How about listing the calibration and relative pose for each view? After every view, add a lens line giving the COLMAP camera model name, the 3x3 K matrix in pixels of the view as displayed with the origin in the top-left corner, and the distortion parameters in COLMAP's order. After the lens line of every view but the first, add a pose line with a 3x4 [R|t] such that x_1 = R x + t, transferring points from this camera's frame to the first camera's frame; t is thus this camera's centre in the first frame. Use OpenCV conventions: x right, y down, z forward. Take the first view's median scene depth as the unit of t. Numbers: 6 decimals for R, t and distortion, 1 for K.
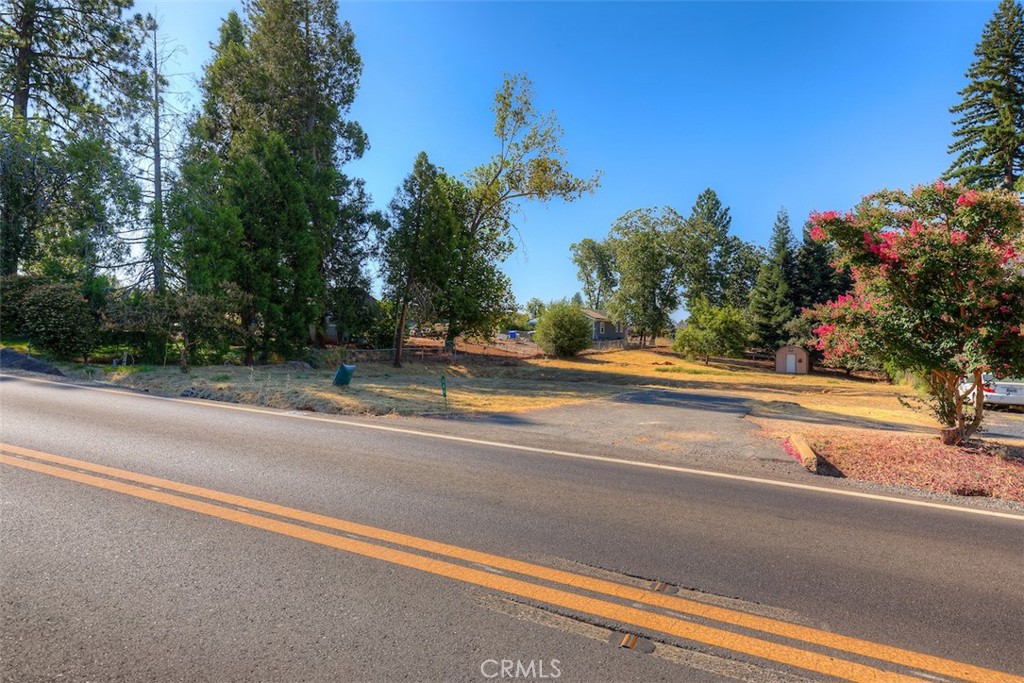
lens RADIAL K [[627.3, 0, 510.9], [0, 627.3, 340.0], [0, 0, 1]] dist [-0.002840, 0.002691]
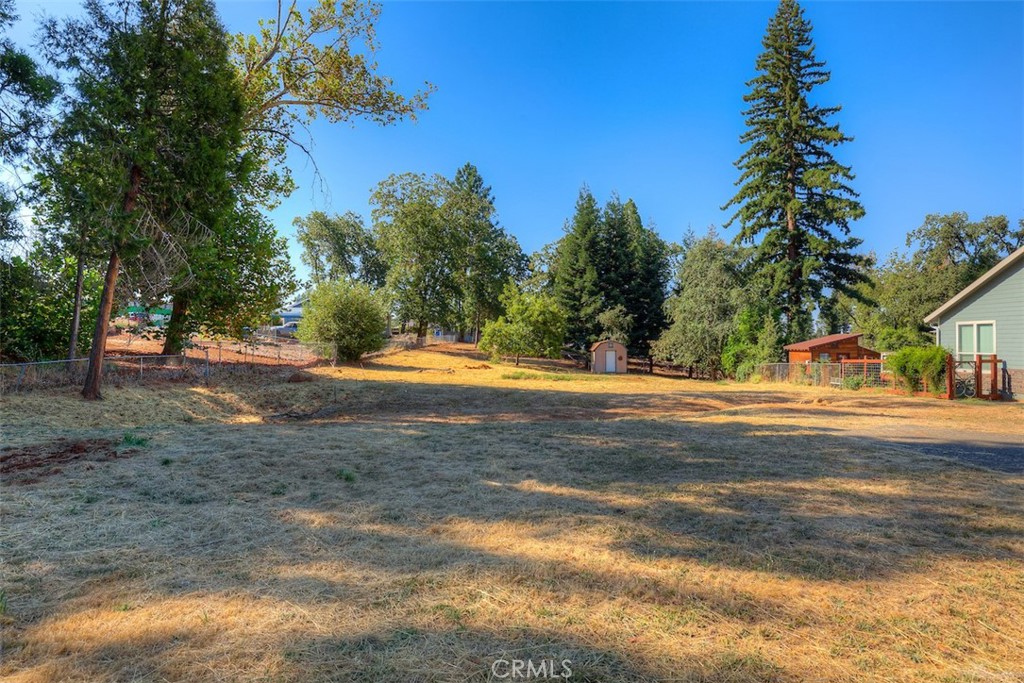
lens RADIAL K [[627.3, 0, 521.5], [0, 627.3, 344.1], [0, 0, 1]] dist [-0.002840, 0.002691]
pose [[0.864408, -0.018570, 0.502447, -0.091480], [0.014606, 0.999823, 0.011823, 0.001204], [-0.502578, -0.002881, 0.864527, 0.294588]]
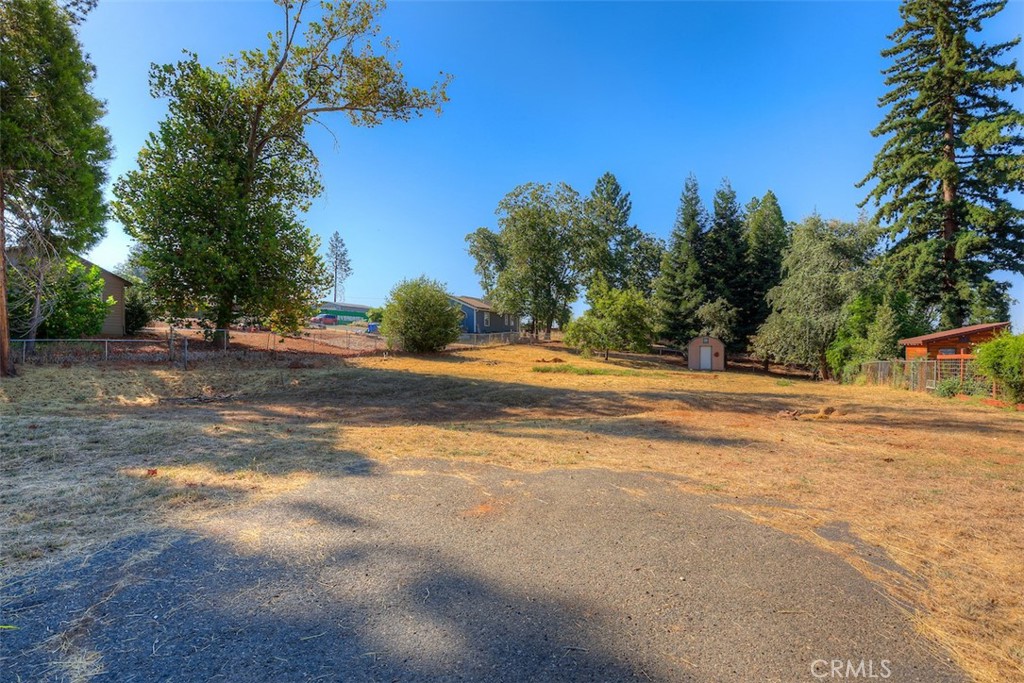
lens RADIAL K [[531.7, 0, 535.7], [0, 531.7, 343.3], [0, 0, 1]] dist [0.001431, -0.000007]
pose [[0.986719, -0.010960, 0.162067, 0.111065], [0.010772, 0.999940, 0.002036, 0.013881], [-0.162080, -0.000264, 0.986778, 0.336226]]
